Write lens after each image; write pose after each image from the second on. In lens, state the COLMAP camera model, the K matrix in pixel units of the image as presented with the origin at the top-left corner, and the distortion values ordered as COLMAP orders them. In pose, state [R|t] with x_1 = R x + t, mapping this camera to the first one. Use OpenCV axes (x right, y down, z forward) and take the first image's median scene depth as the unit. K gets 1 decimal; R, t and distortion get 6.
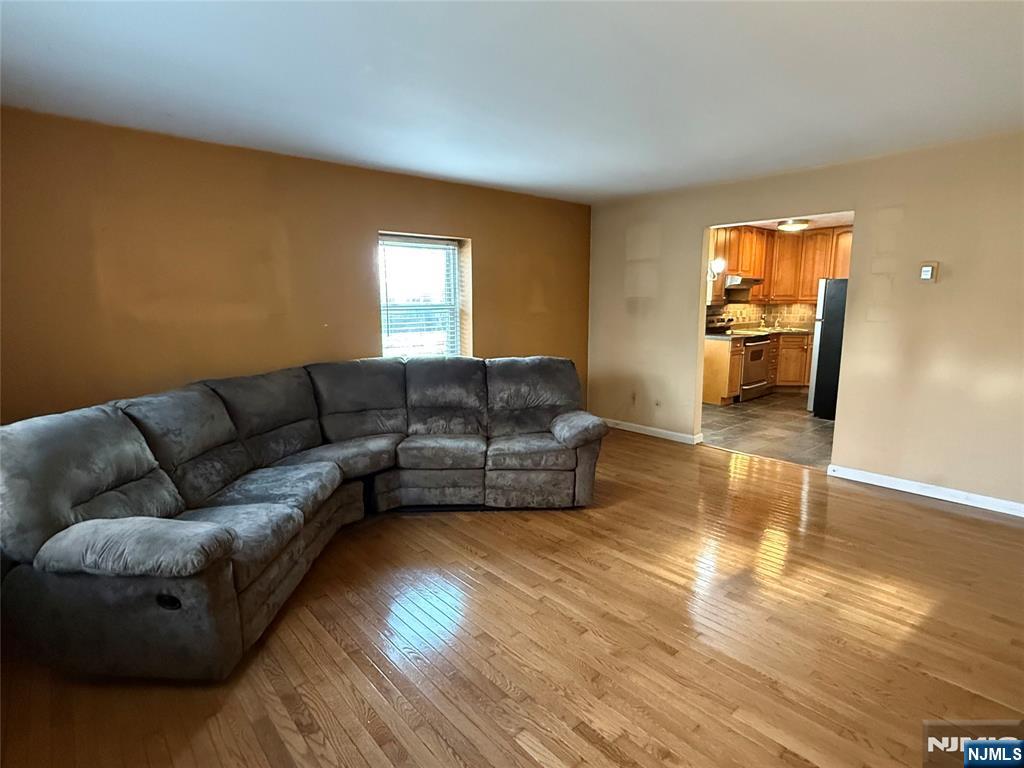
lens RADIAL K [[534.5, 0, 512.0], [0, 534.5, 384.0], [0, 0, 1]] dist [0.000505, 0.000331]
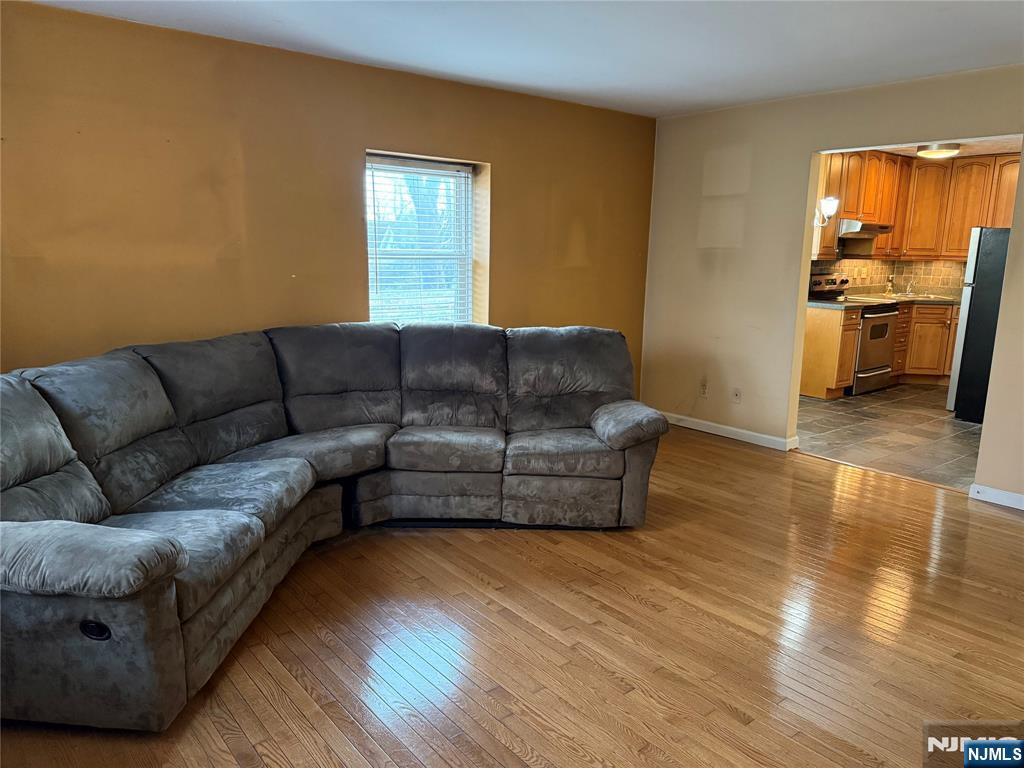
lens RADIAL K [[724.2, 0, 518.5], [0, 724.2, 380.8], [0, 0, 1]] dist [0.098601, -0.121118]
pose [[0.999280, 0.027453, -0.026177, -0.004784], [-0.026770, 0.999301, 0.026095, 0.000681], [0.026875, -0.025375, 0.999317, -0.022848]]
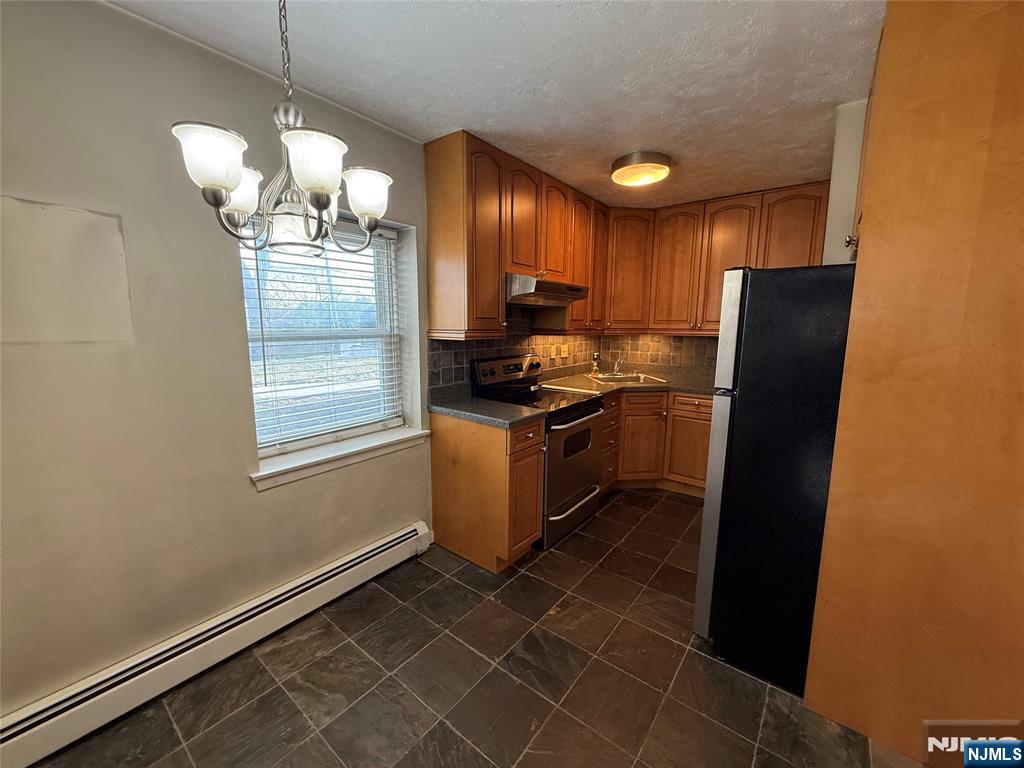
lens RADIAL K [[408.6, 0, 509.1], [0, 408.6, 383.2], [0, 0, 1]] dist [0.001320, 0.000072]
pose [[0.983008, -0.020231, 0.182445, 0.517845], [0.023064, 0.999644, -0.013421, -0.163087], [-0.182109, 0.017401, 0.983124, 1.011631]]
